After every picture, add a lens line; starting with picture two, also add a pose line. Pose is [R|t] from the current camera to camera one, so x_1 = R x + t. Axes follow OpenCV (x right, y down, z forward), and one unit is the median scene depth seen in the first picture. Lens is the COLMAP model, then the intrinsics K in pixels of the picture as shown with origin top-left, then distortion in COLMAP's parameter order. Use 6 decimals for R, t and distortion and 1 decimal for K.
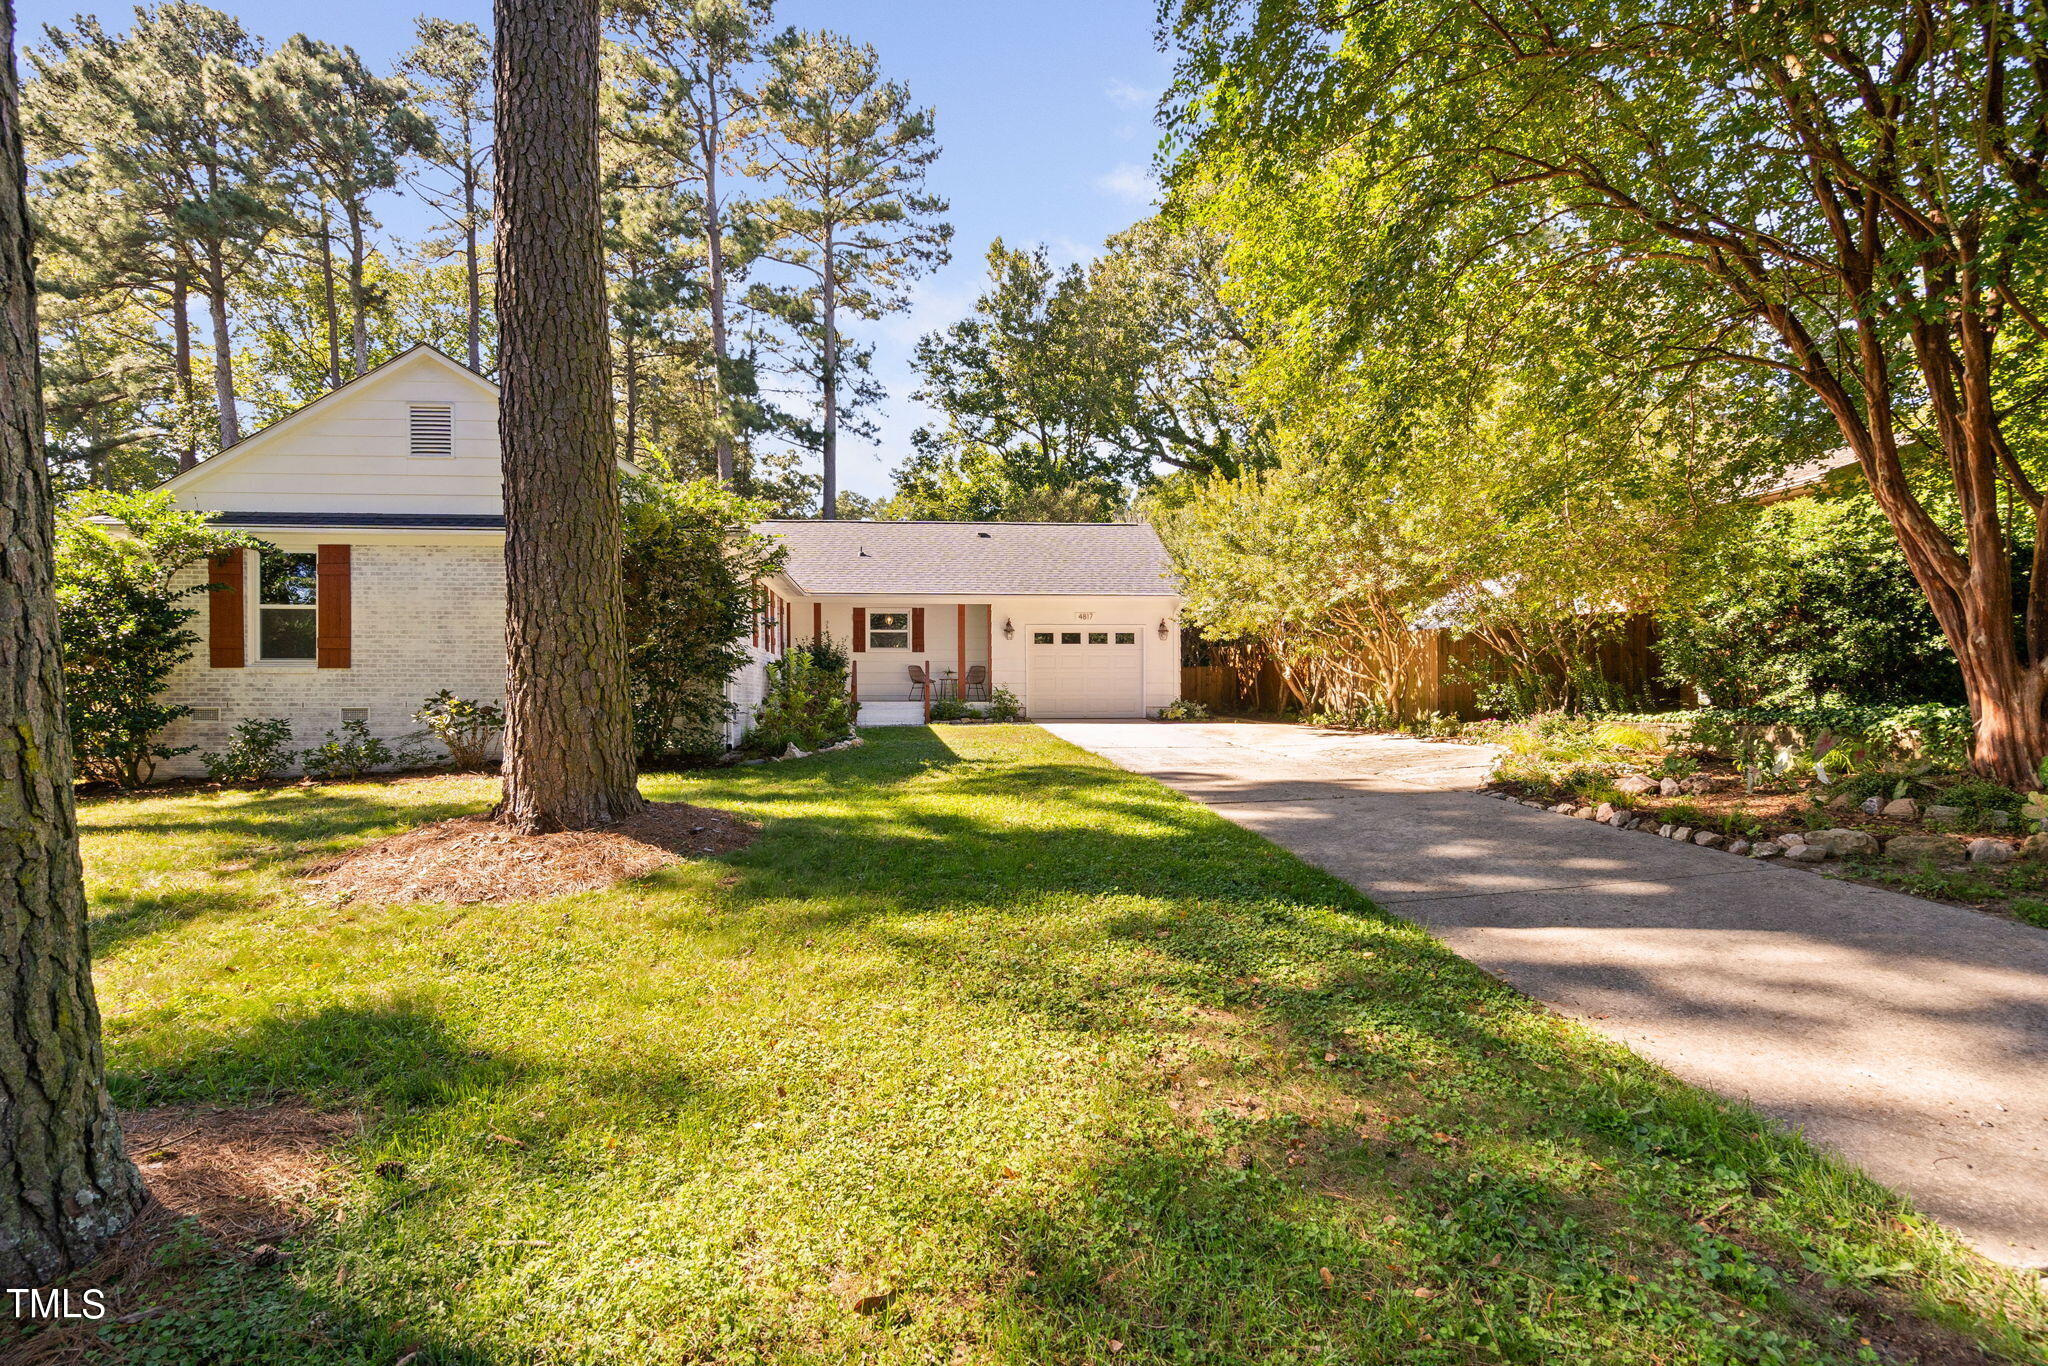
lens RADIAL K [[938.4, 0, 1030.6], [0, 938.4, 658.3], [0, 0, 1]] dist [-0.000063, 0.000096]
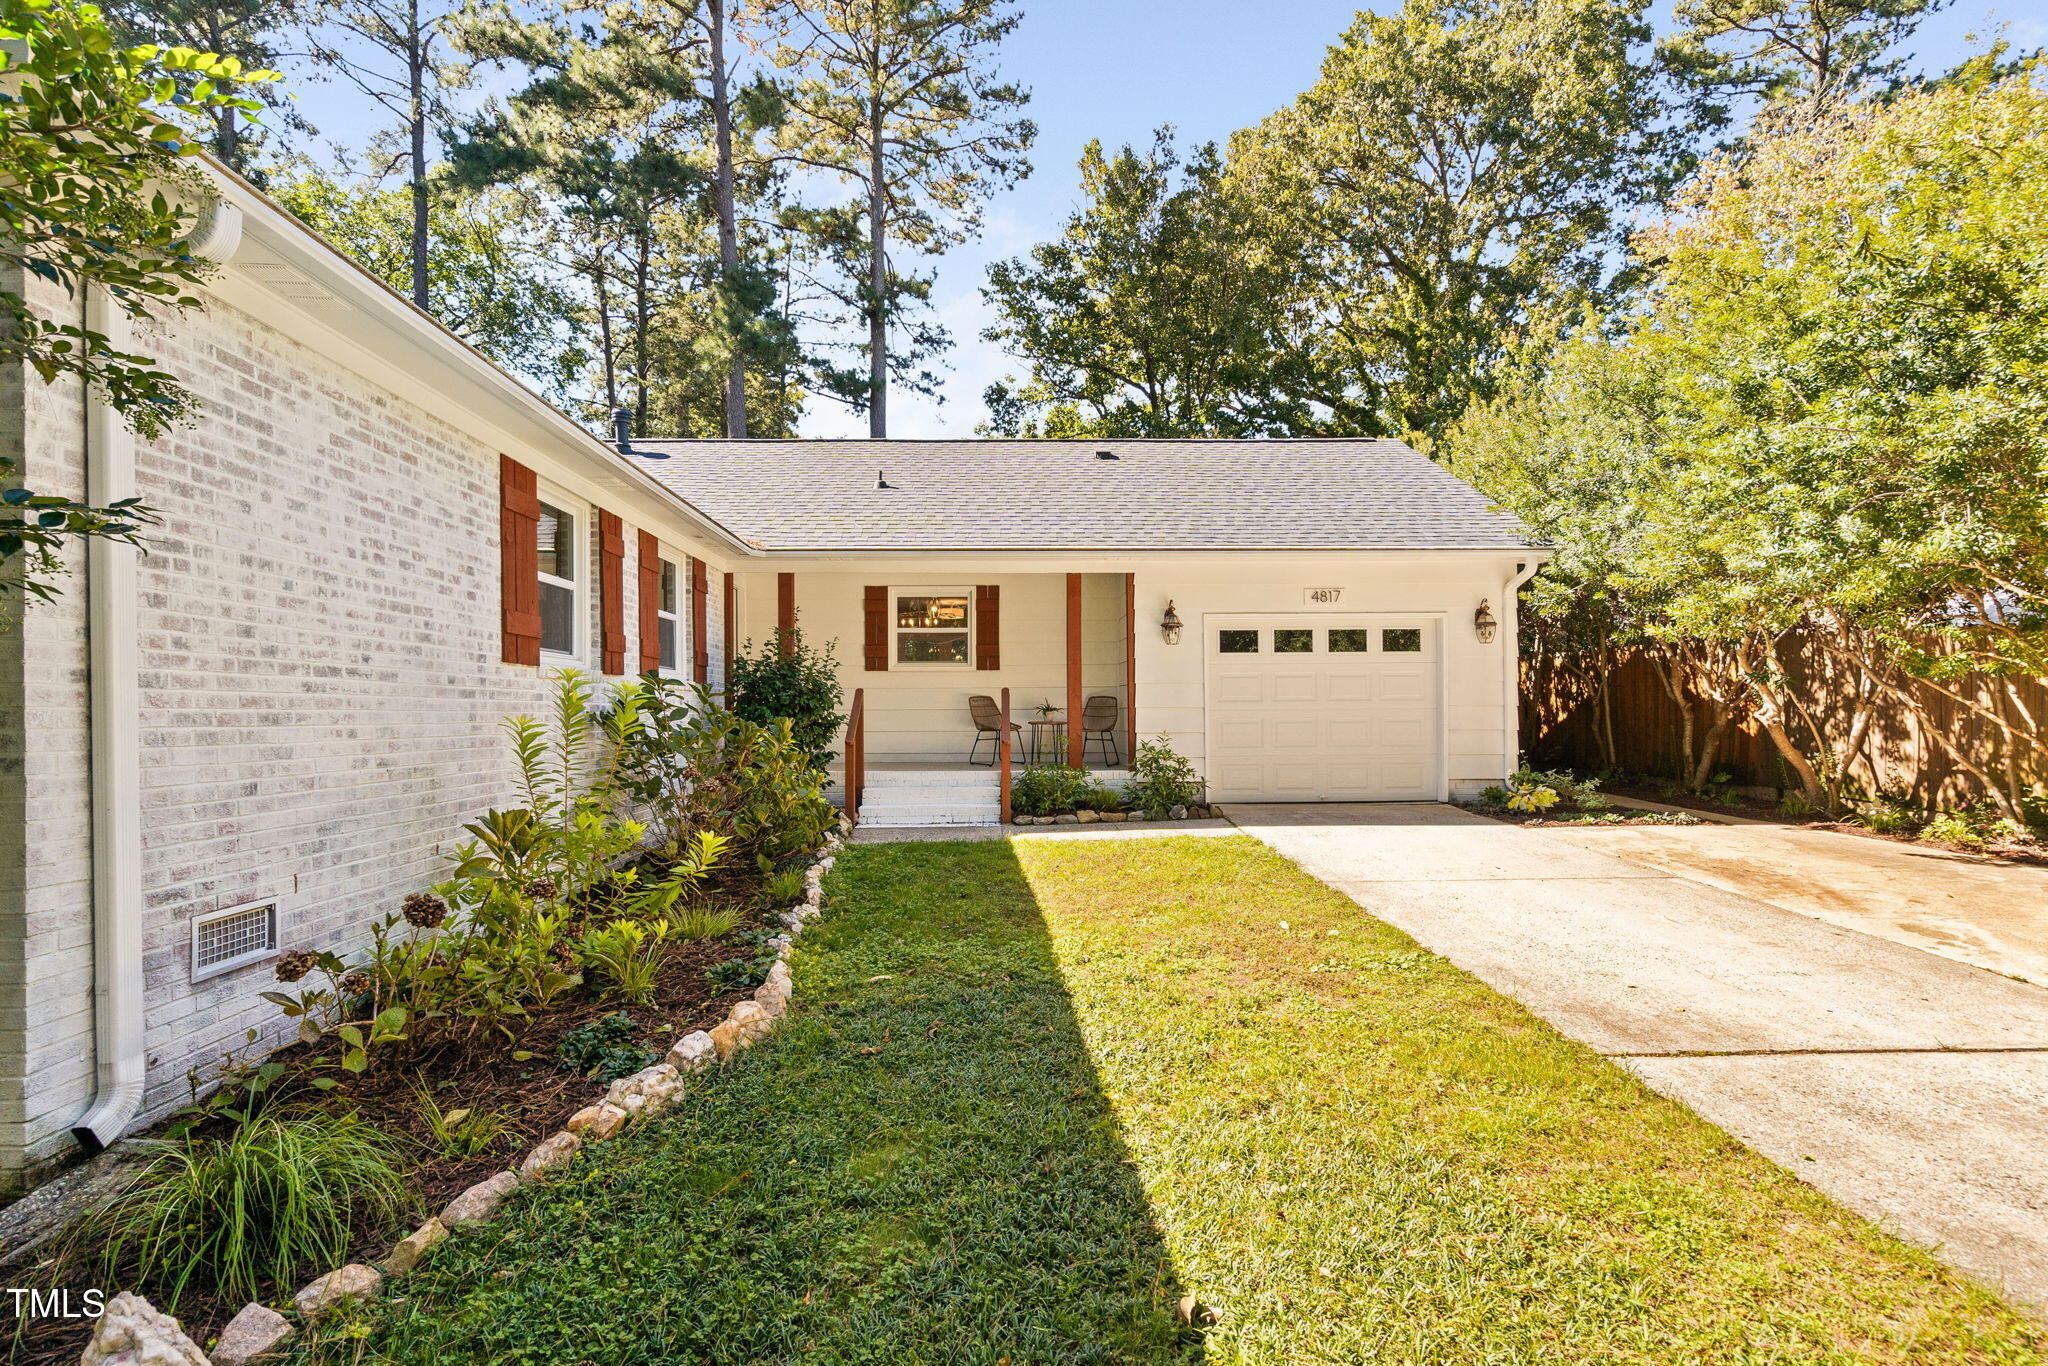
lens RADIAL K [[938.4, 0, 1030.6], [0, 938.4, 658.3], [0, 0, 1]] dist [-0.000063, 0.000096]
pose [[0.996520, -0.005821, -0.083154, -0.026737], [0.004671, 0.999891, -0.014024, -0.002906], [0.083227, 0.013587, 0.996438, 0.244976]]
